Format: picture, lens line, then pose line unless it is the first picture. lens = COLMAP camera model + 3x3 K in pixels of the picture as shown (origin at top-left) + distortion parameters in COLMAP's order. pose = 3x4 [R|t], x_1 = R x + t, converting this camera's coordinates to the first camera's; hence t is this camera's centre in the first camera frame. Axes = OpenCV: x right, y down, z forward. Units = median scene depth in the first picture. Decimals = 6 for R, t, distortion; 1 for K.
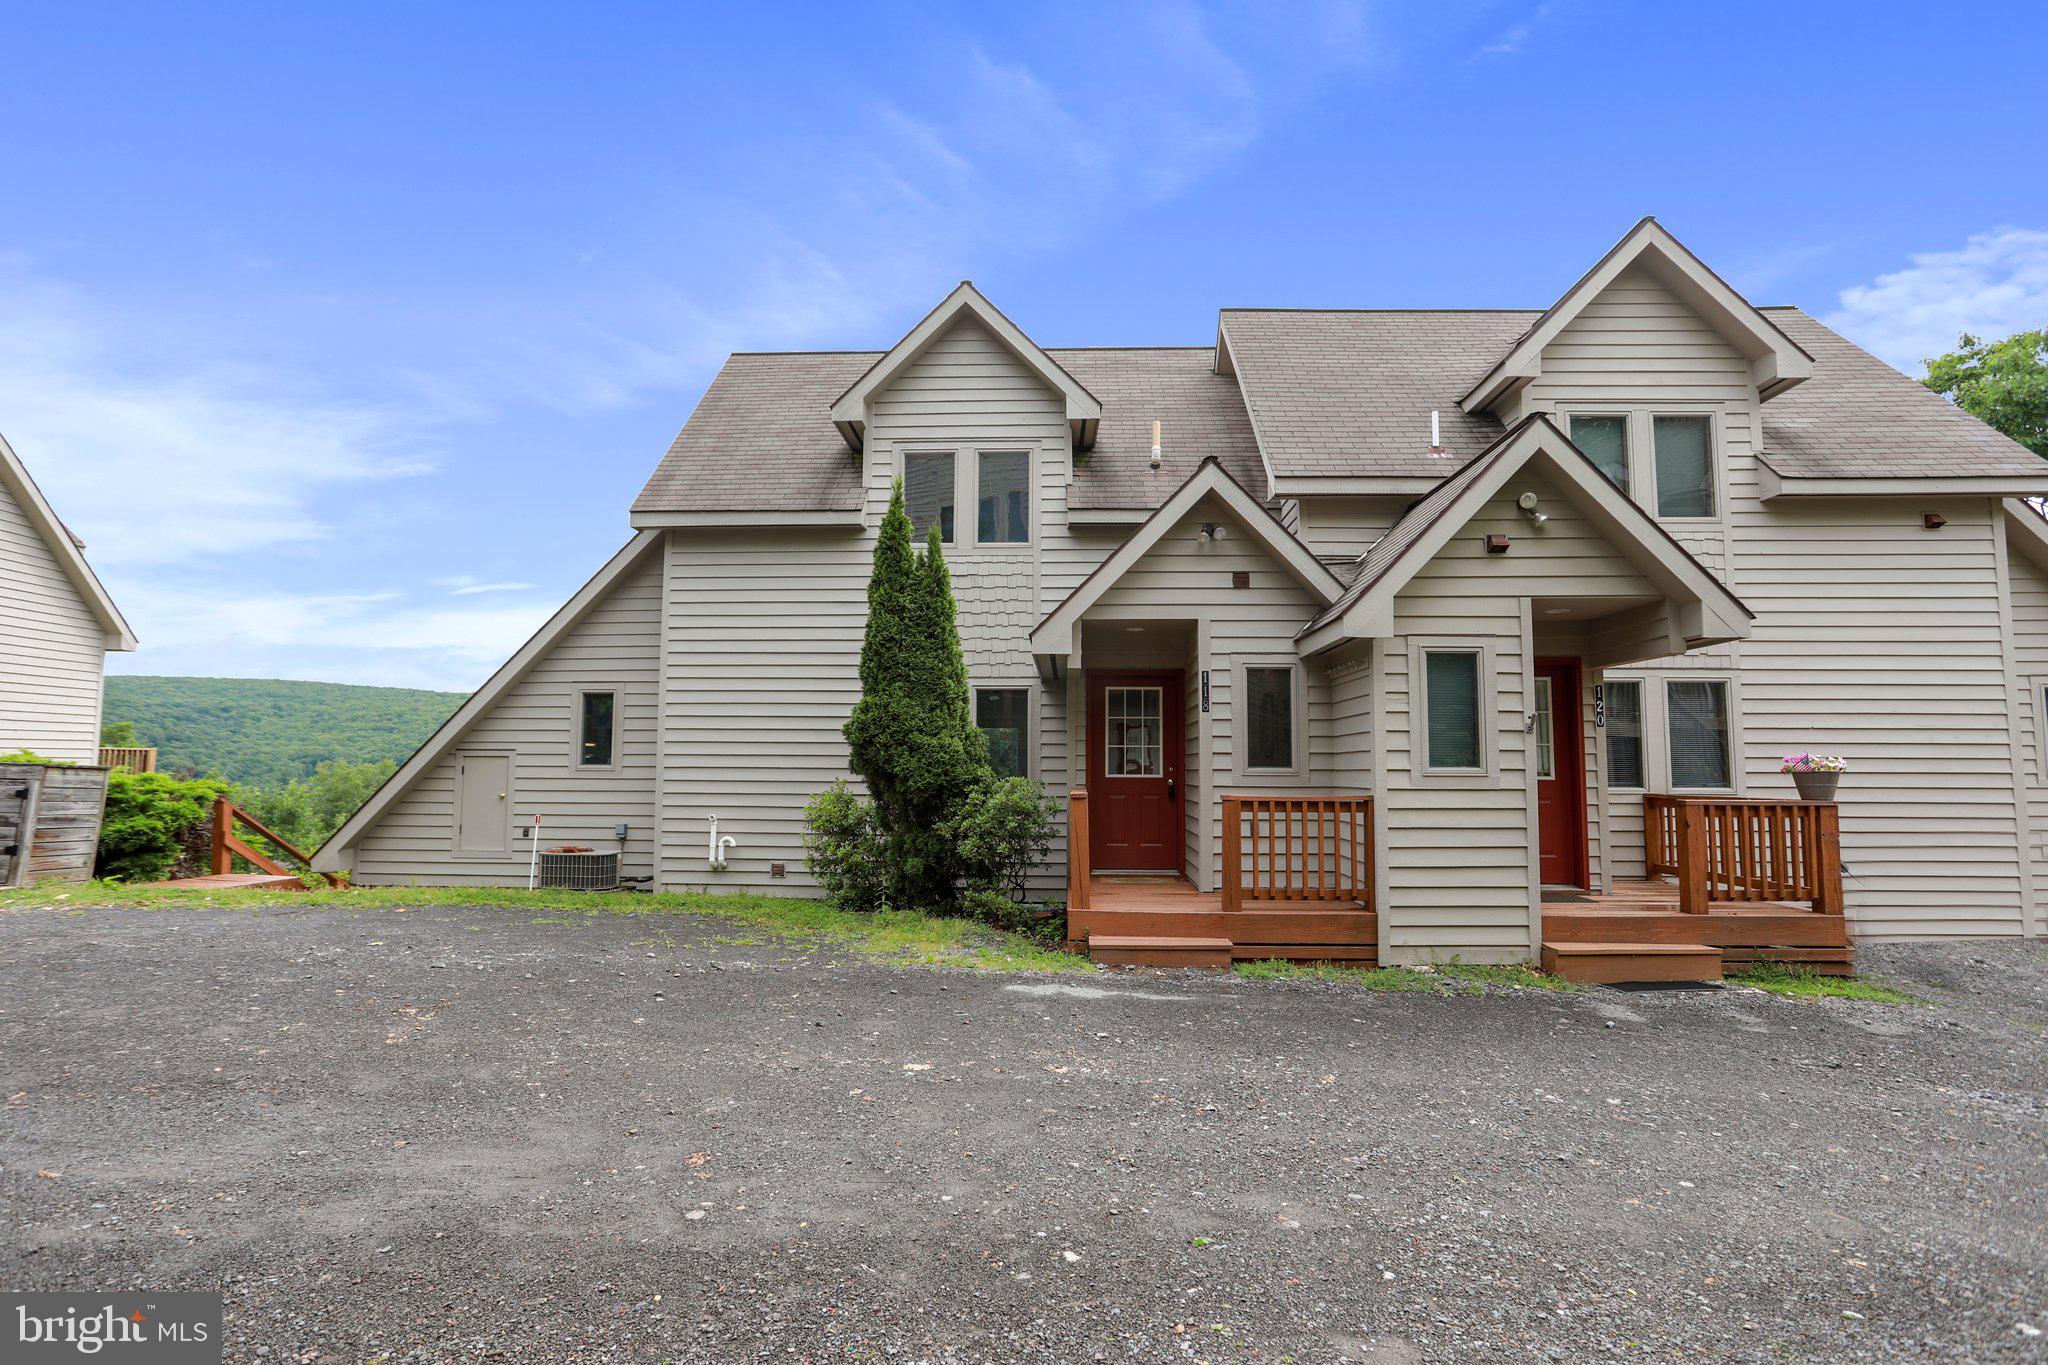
lens RADIAL K [[996.9, 0, 1033.0], [0, 996.9, 689.6], [0, 0, 1]] dist [-0.035871, 0.019178]
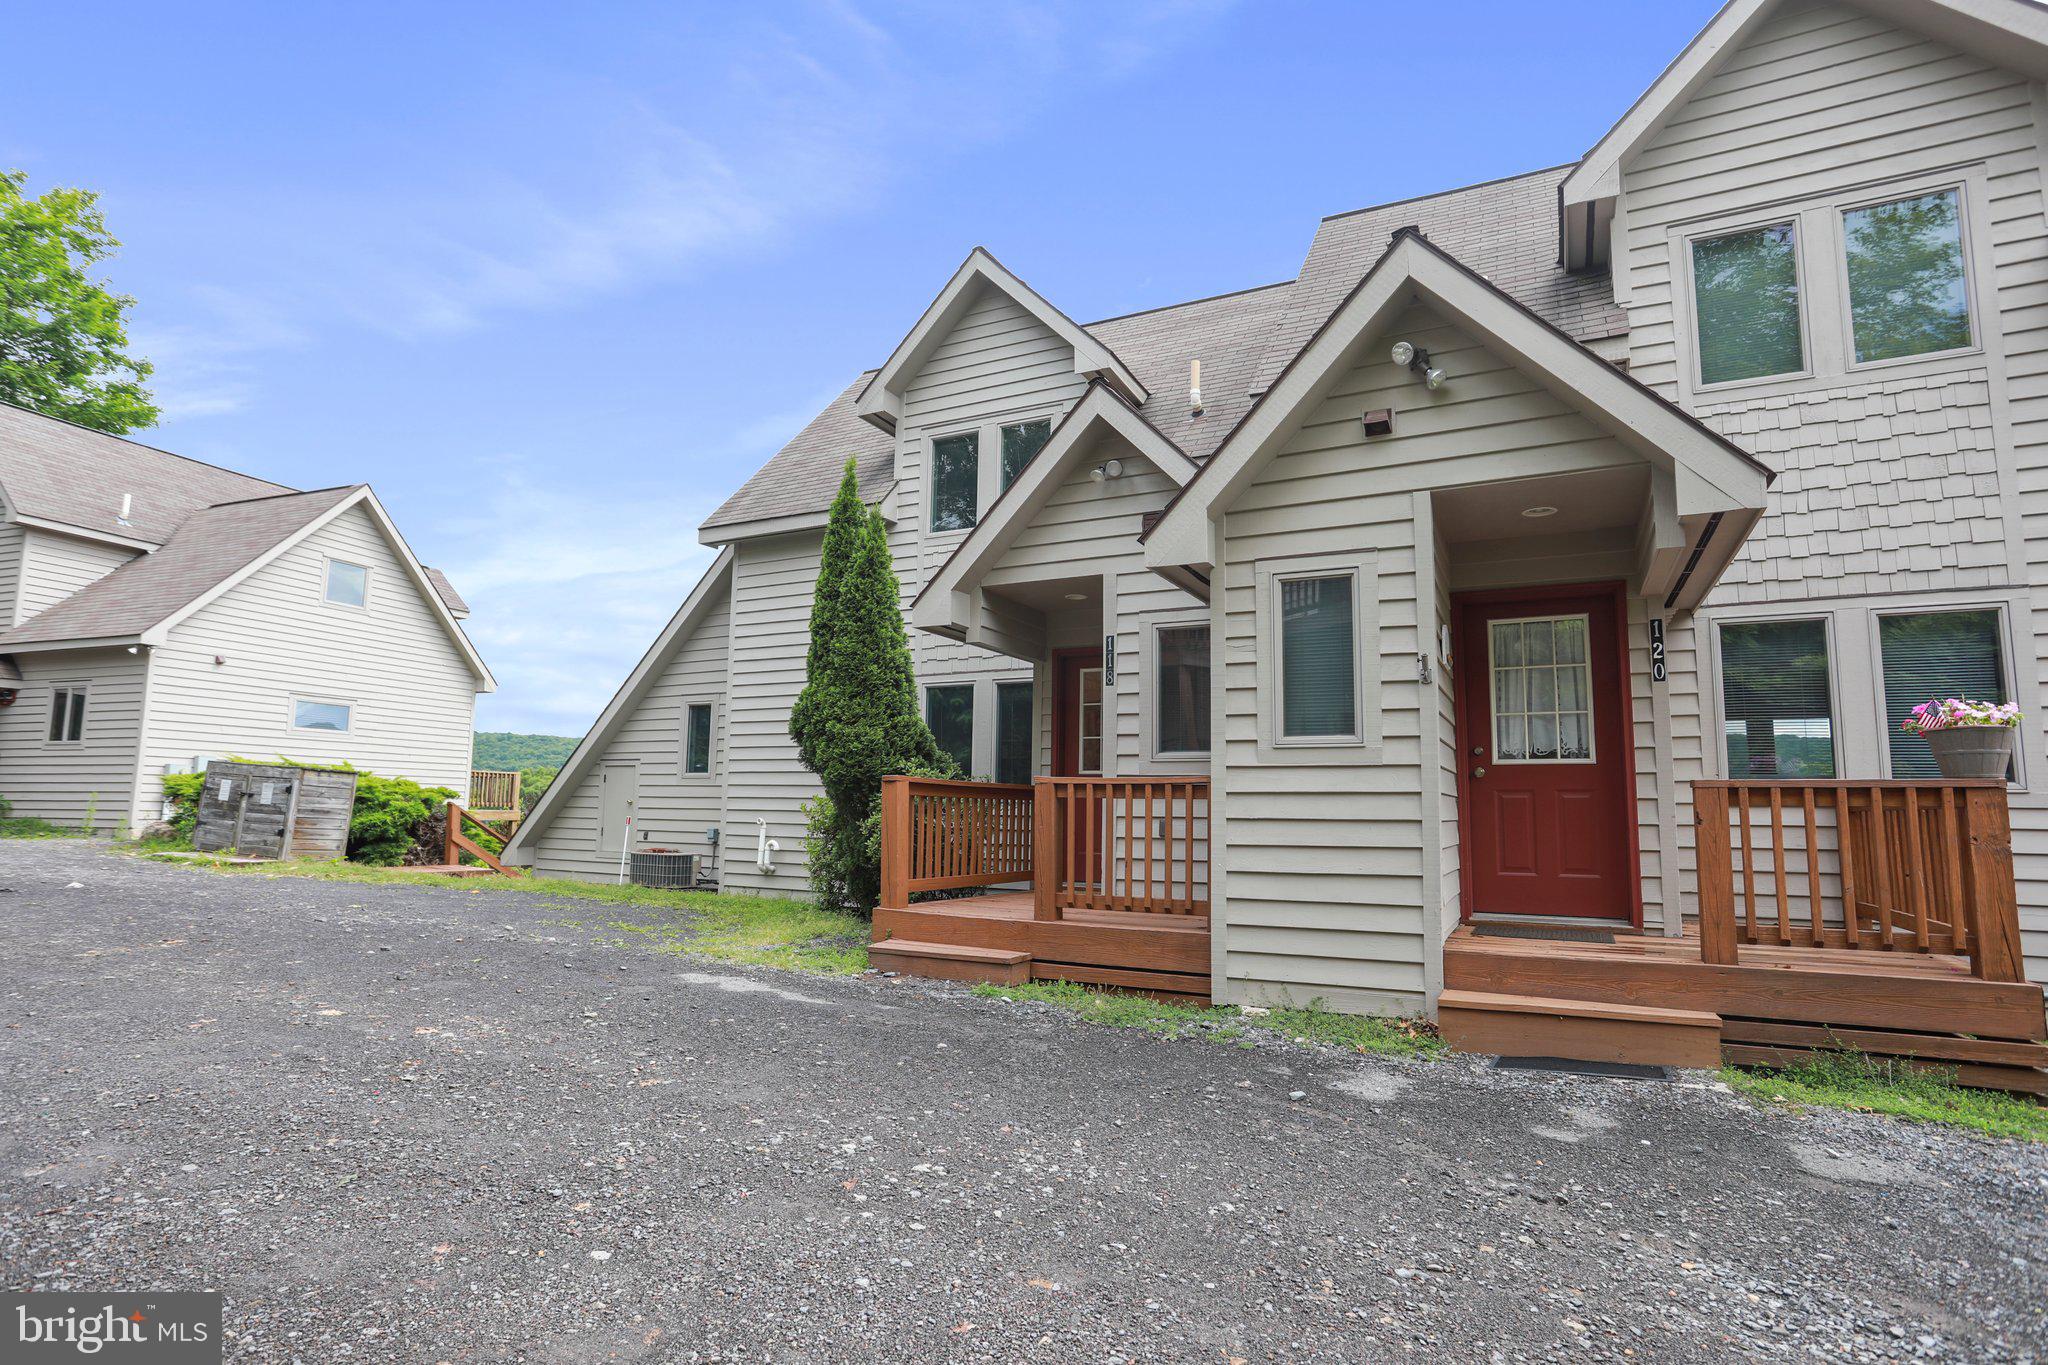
lens RADIAL K [[1051.1, 0, 1013.0], [0, 1051.1, 681.2], [0, 0, 1]] dist [-0.028455, 0.000576]
pose [[0.901207, -0.044245, -0.431124, 0.430904], [0.022875, 0.998245, -0.054631, 0.058634], [0.432784, 0.039372, 0.900637, 0.167312]]
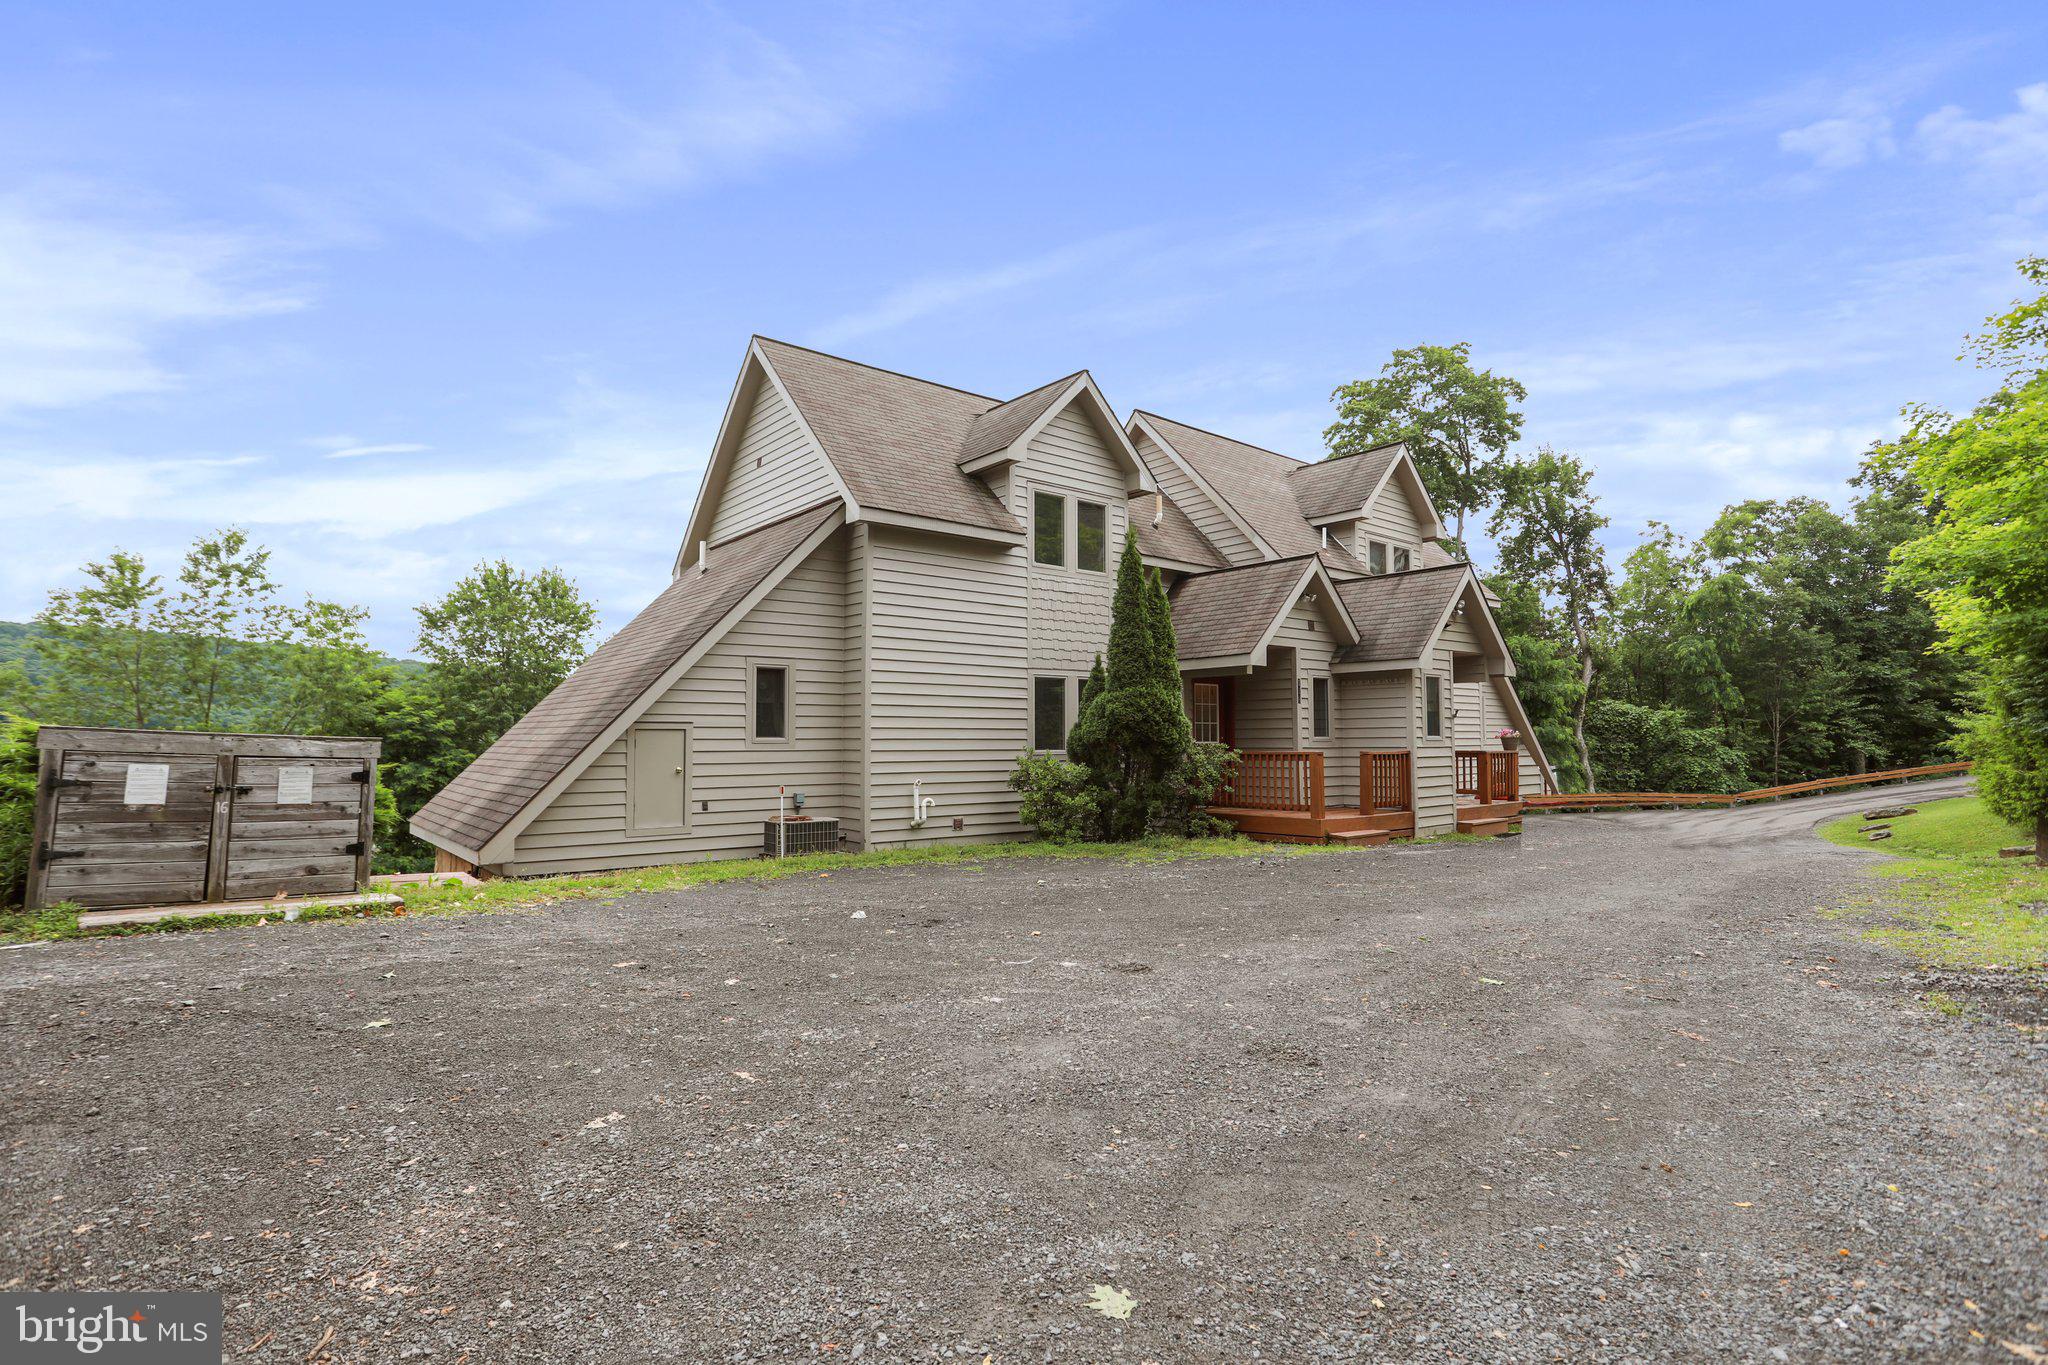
lens RADIAL K [[996.9, 0, 1031.2], [0, 996.9, 680.6], [0, 0, 1]] dist [-0.035871, 0.019178]
pose [[0.737326, 0.034697, 0.674645, -1.165908], [-0.047429, 0.998875, 0.000463, 0.004214], [-0.673870, -0.032339, 0.738142, 0.066296]]
